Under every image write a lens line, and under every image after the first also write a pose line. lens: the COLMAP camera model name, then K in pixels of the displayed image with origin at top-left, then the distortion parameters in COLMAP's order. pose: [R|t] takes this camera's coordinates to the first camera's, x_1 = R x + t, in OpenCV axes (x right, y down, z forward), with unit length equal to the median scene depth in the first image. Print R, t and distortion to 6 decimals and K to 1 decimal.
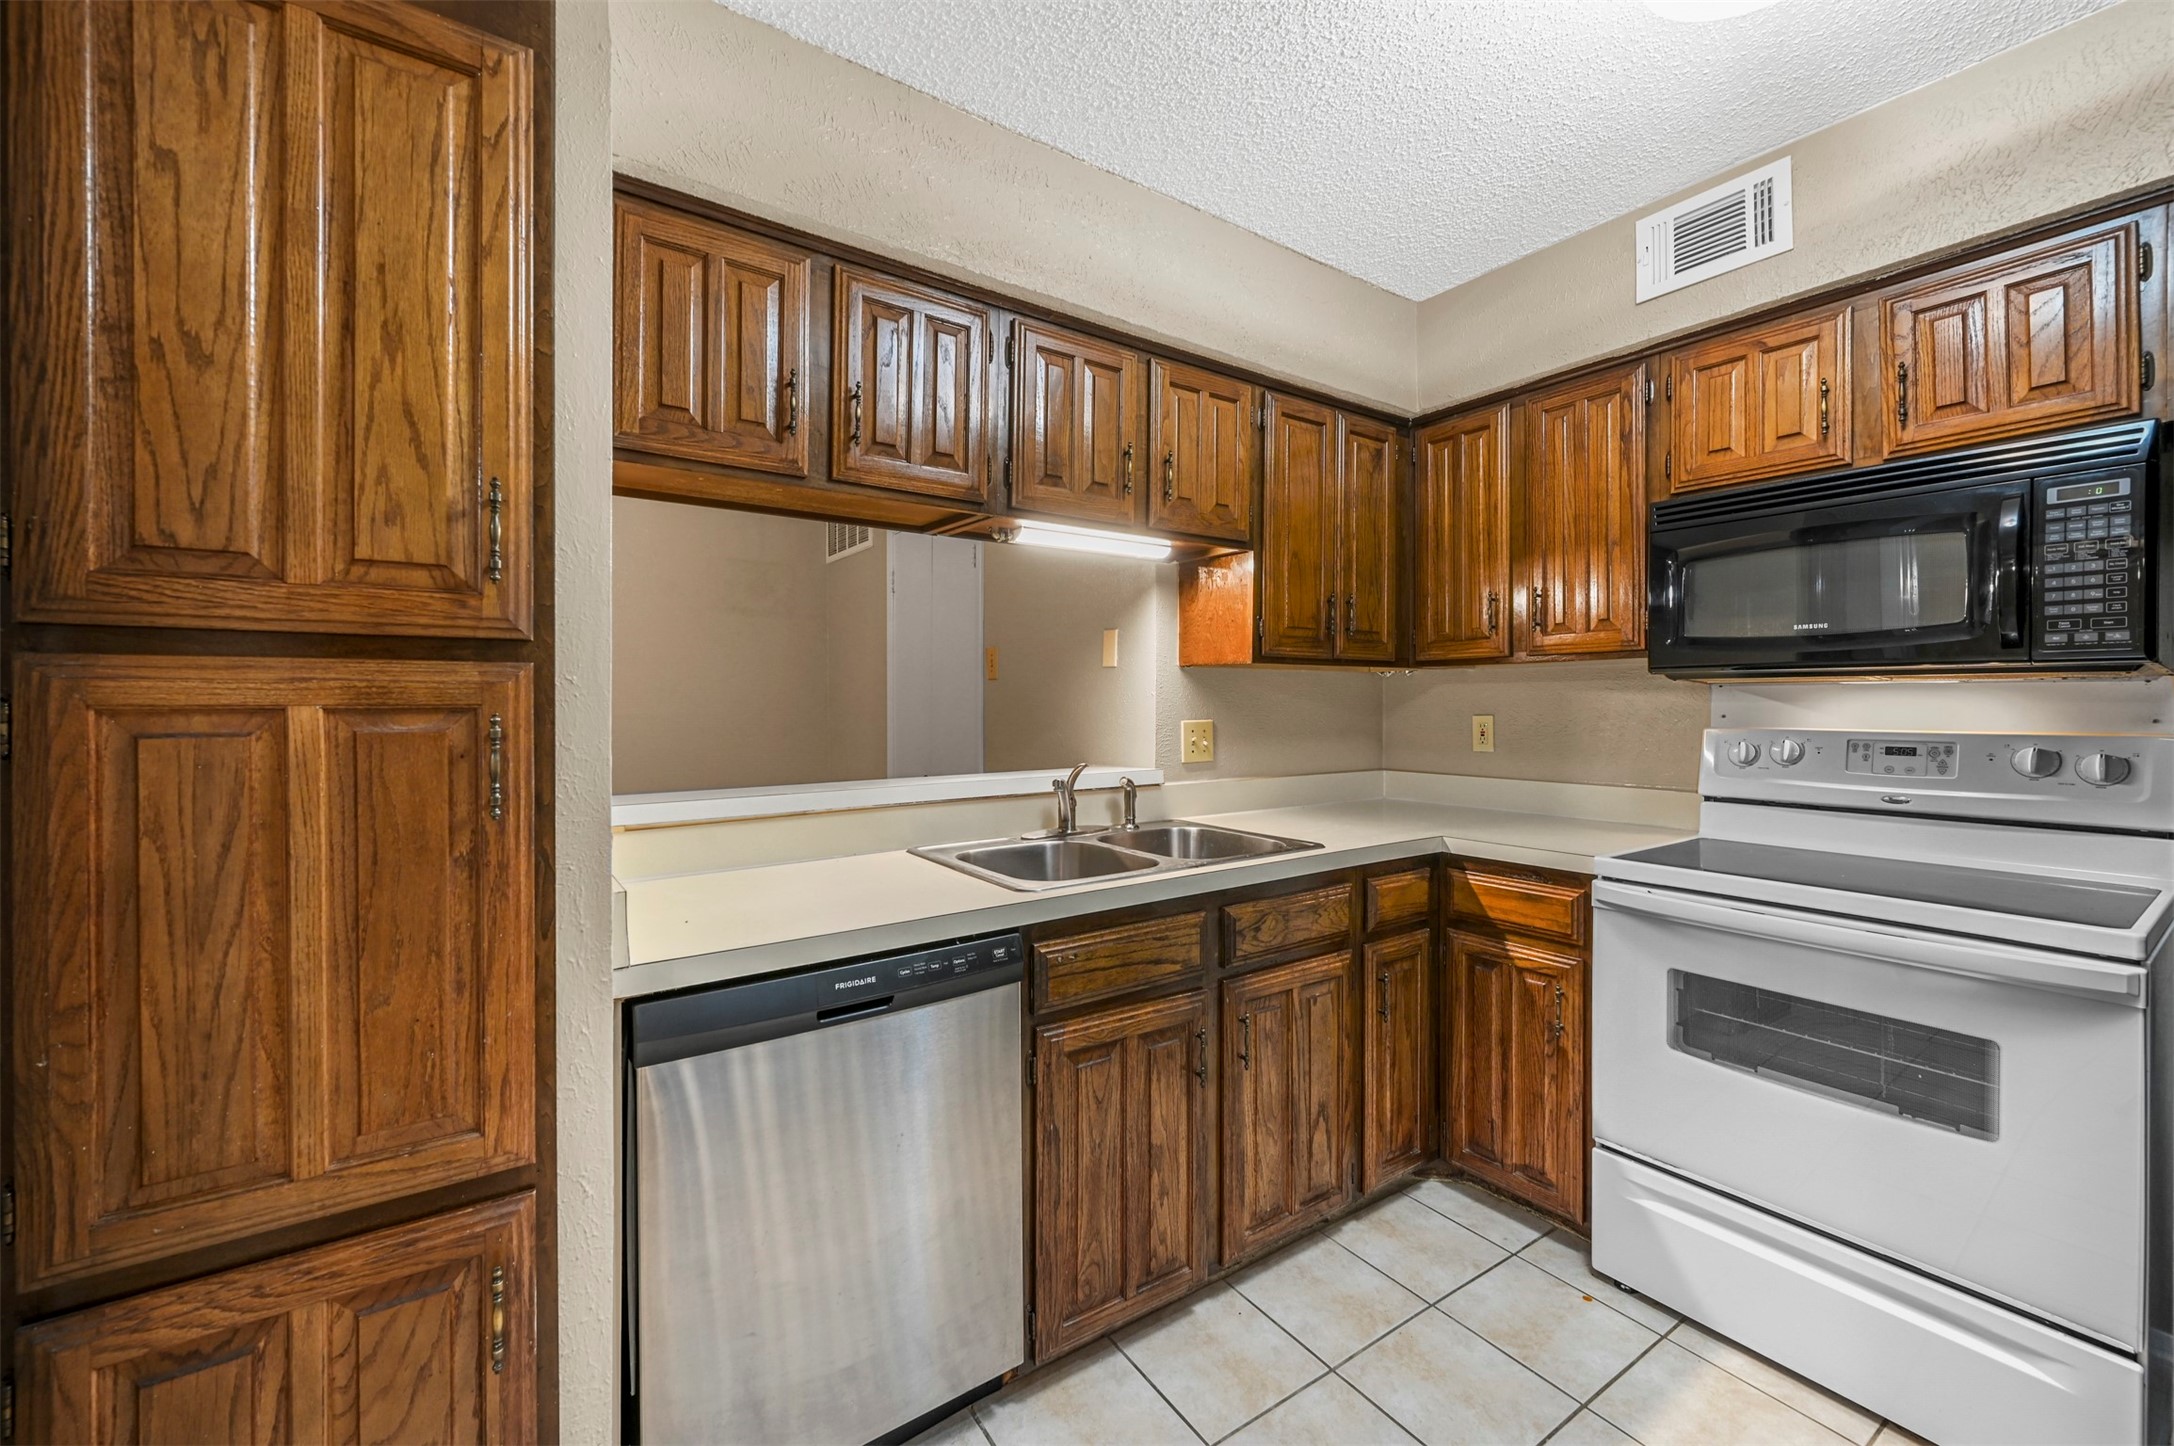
lens RADIAL K [[863.8, 0, 1081.8], [0, 863.8, 709.7], [0, 0, 1]] dist [-0.001356, 0.001176]
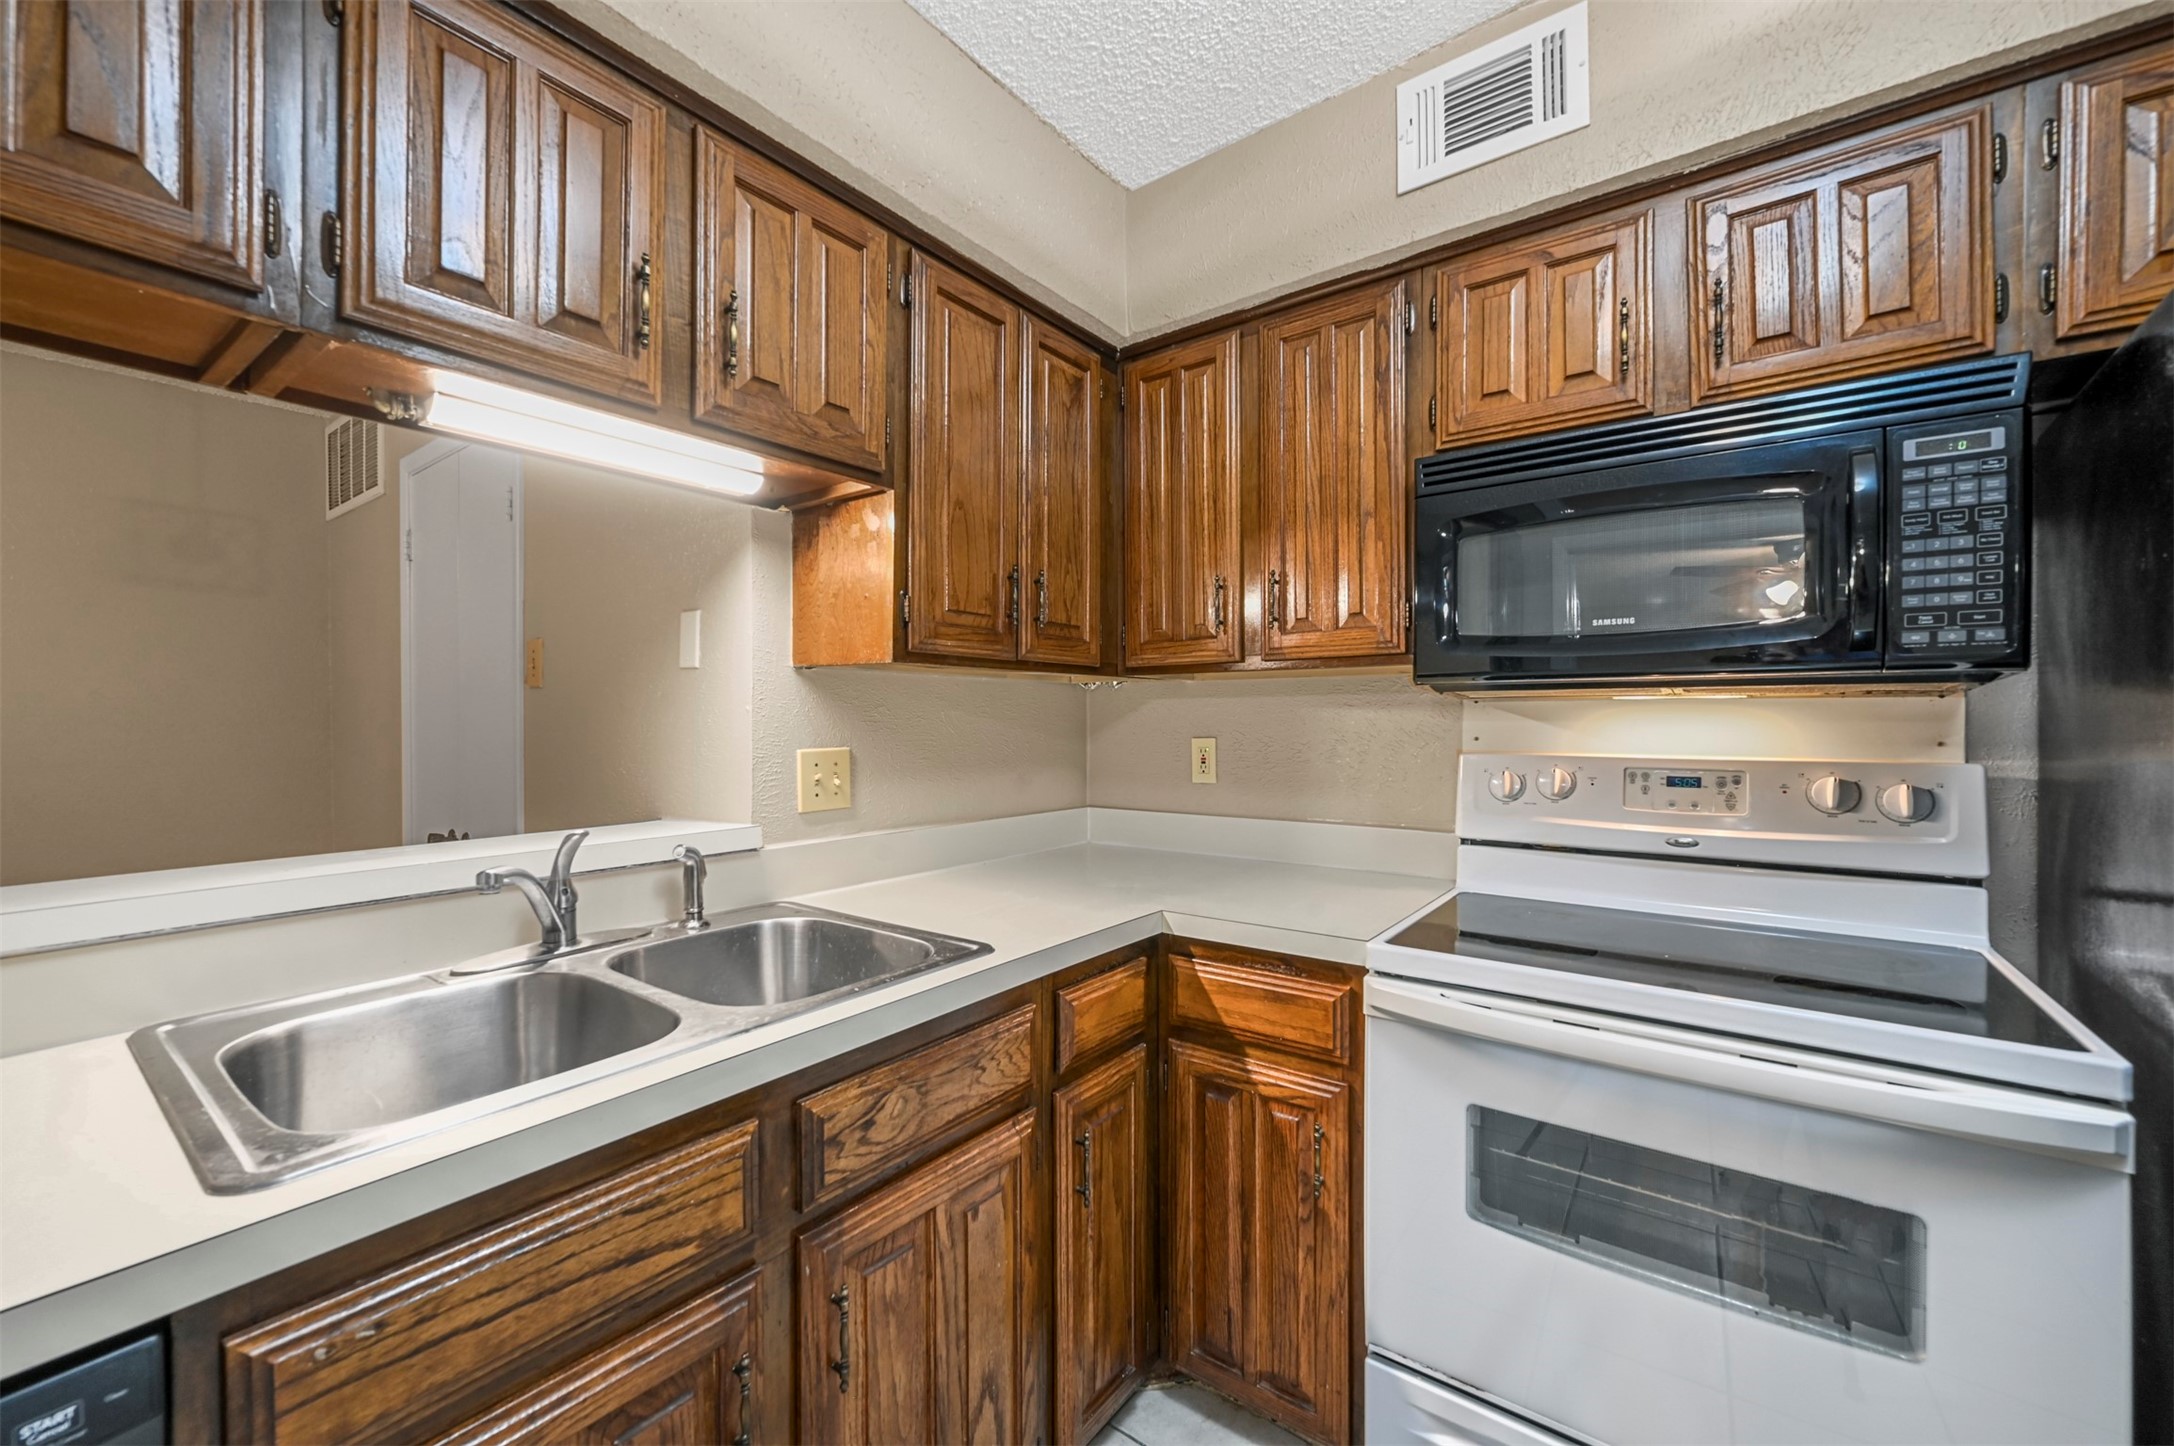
lens RADIAL K [[863.8, 0, 1072.9], [0, 863.8, 721.4], [0, 0, 1]] dist [-0.001356, 0.001176]
pose [[0.951800, -0.000513, 0.306719, 0.145998], [0.002882, 0.999969, -0.007270, -0.004526], [-0.306706, 0.007804, 0.951772, 0.388168]]
